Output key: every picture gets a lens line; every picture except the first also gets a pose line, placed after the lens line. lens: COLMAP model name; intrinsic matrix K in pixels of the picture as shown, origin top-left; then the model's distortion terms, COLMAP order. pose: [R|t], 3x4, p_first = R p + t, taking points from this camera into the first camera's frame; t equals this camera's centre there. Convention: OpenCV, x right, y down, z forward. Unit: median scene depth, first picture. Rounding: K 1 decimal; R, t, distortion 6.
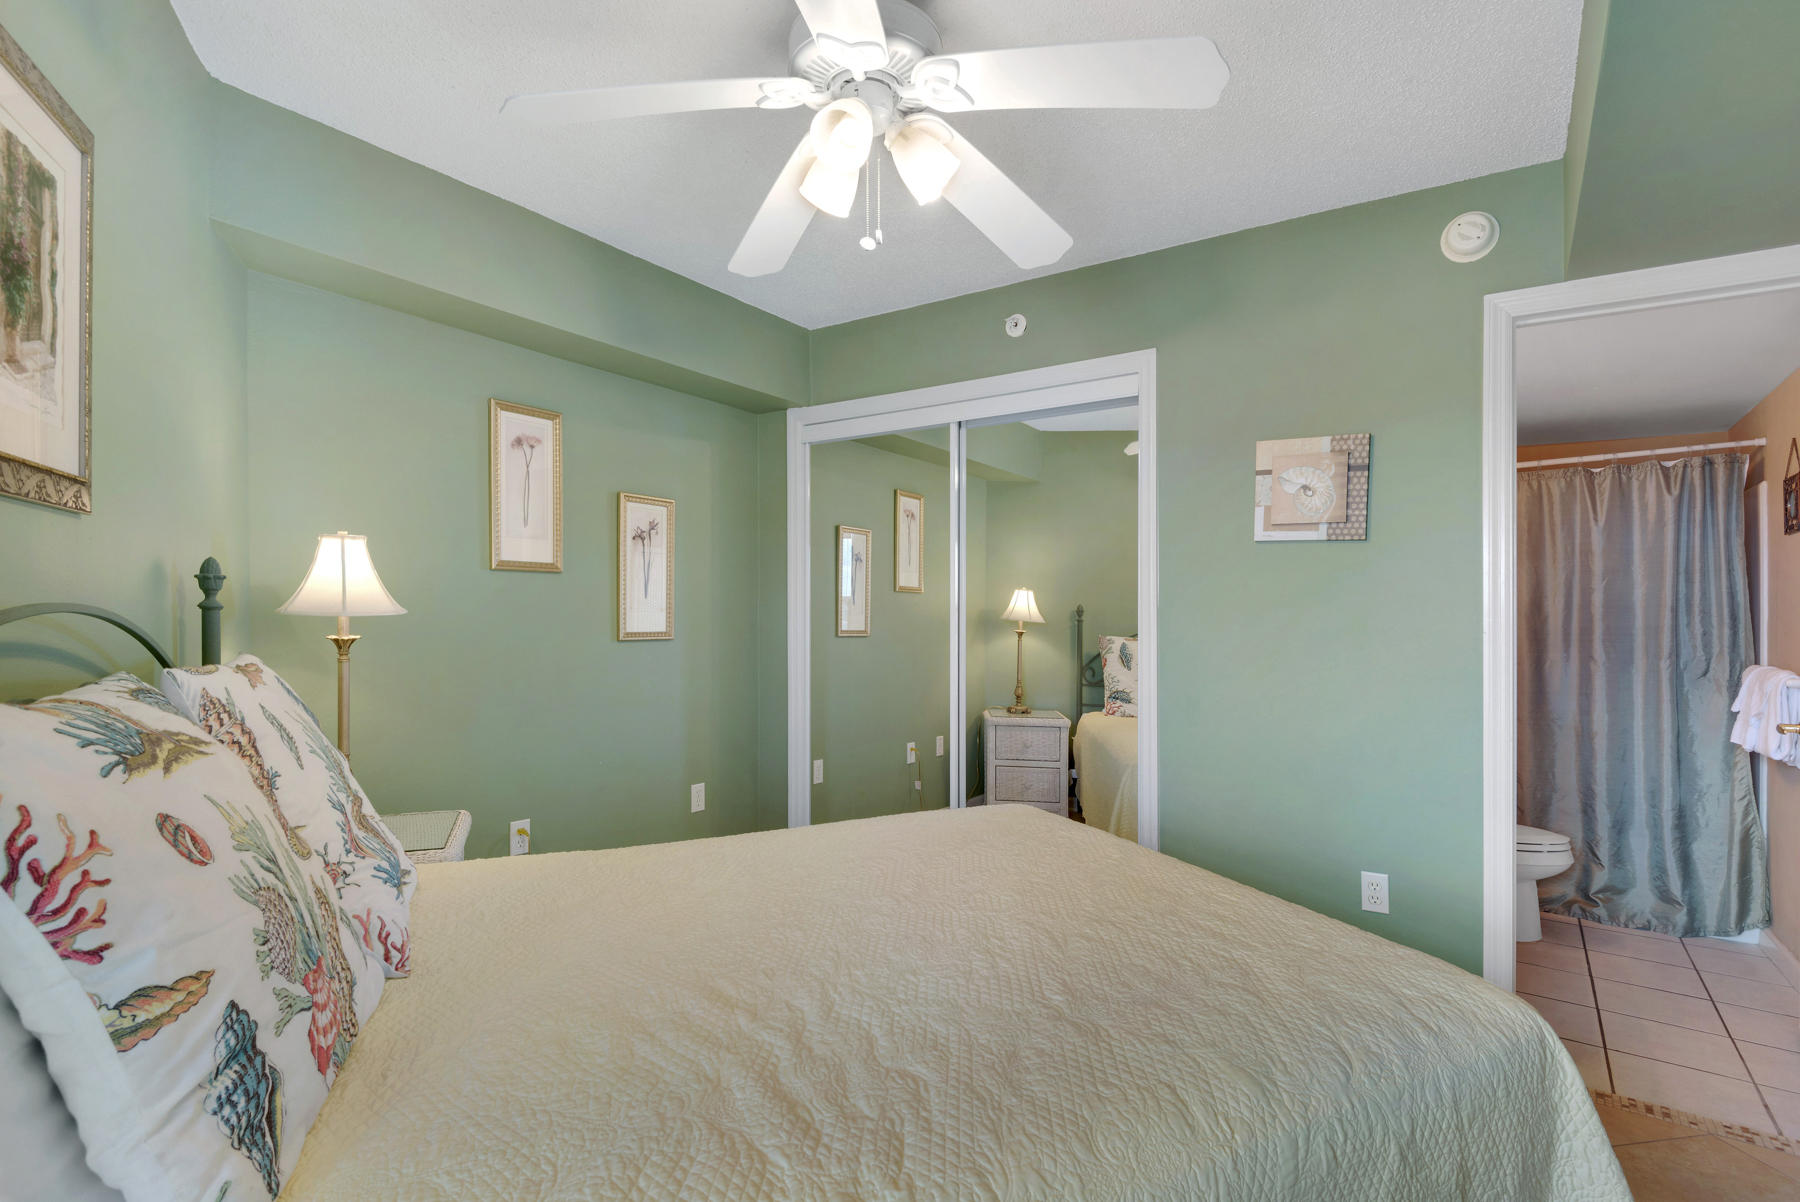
lens RADIAL K [[894.6, 0, 922.3], [0, 894.6, 610.9], [0, 0, 1]] dist [0.019847, -0.008269]
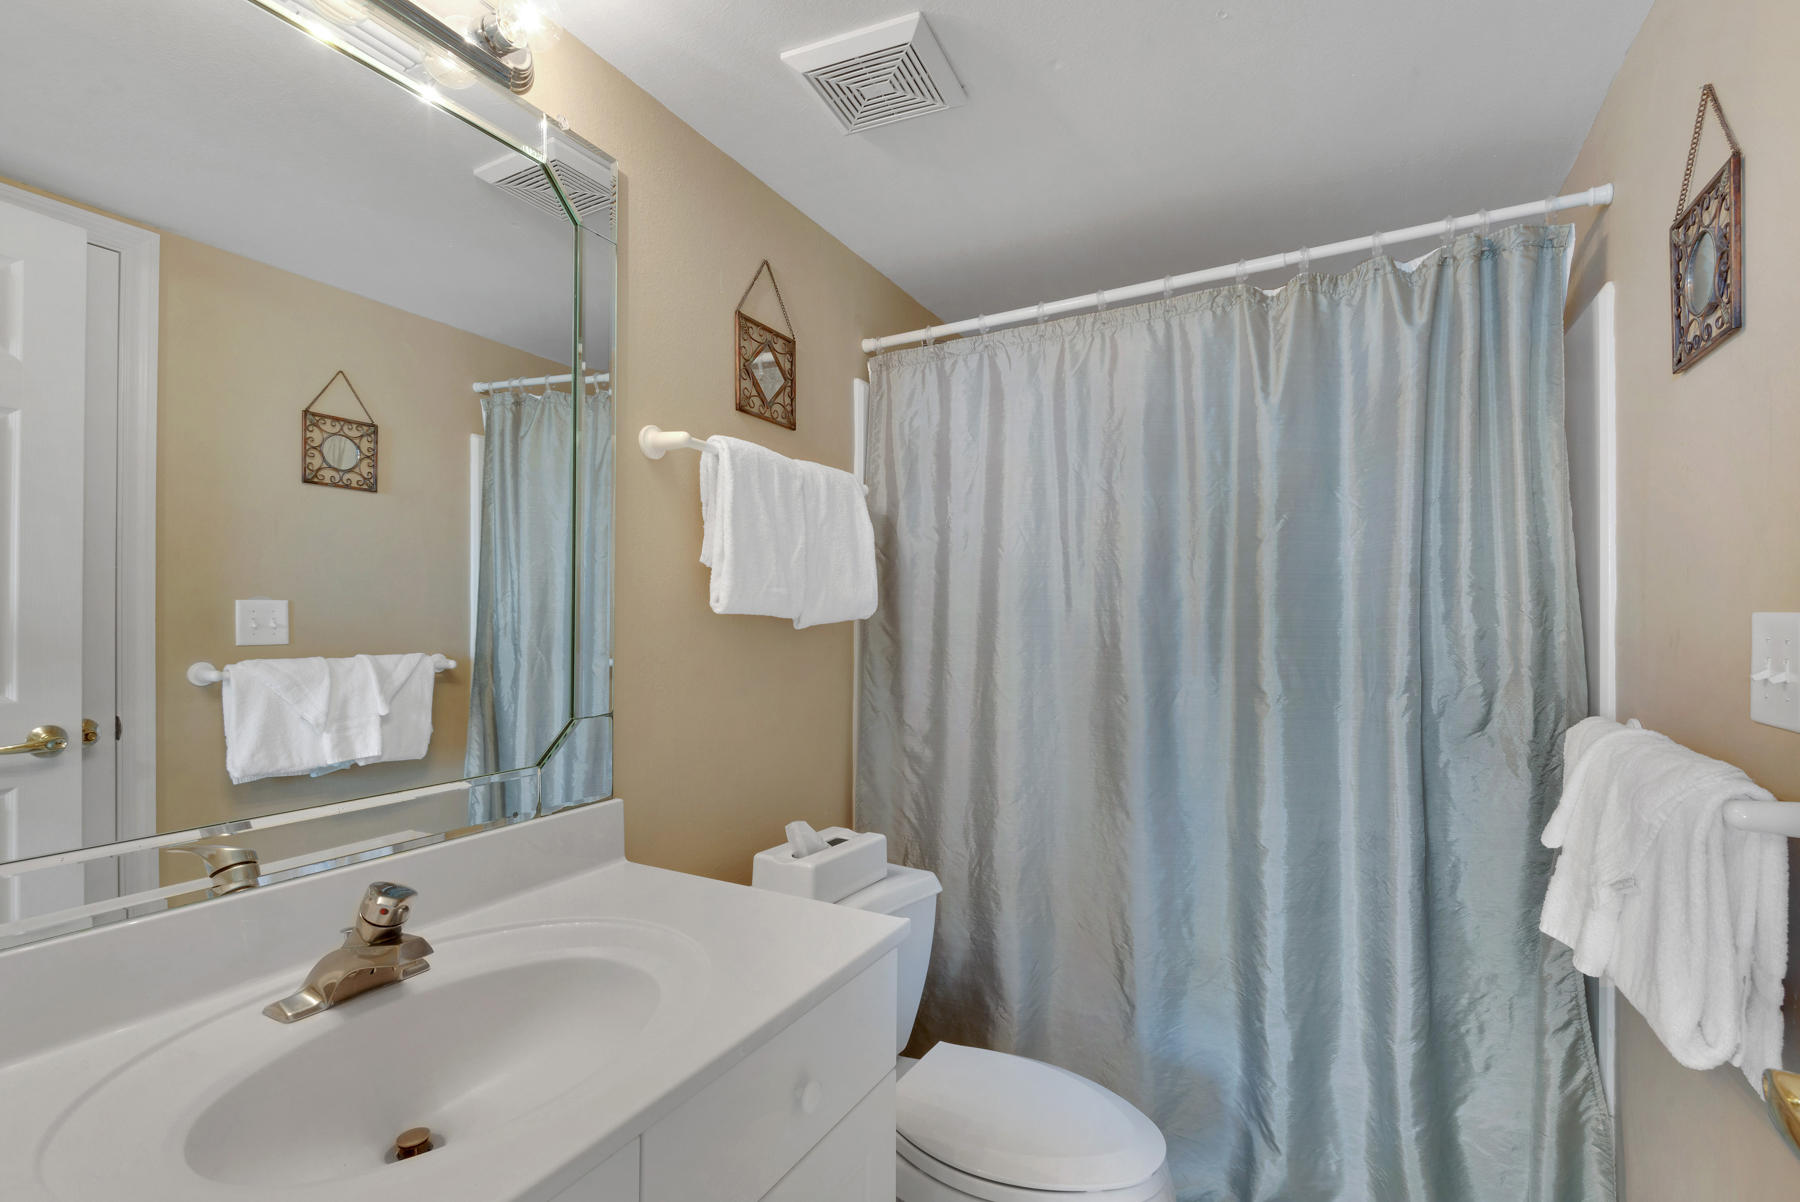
lens RADIAL K [[837.0, 0, 889.7], [0, 837.0, 609.3], [0, 0, 1]] dist [0.005905, -0.000879]
pose [[0.996826, 0.002060, 0.079581, 0.539309], [-0.001837, 0.999994, -0.002877, 0.013933], [-0.079587, 0.002722, 0.996824, 0.607820]]
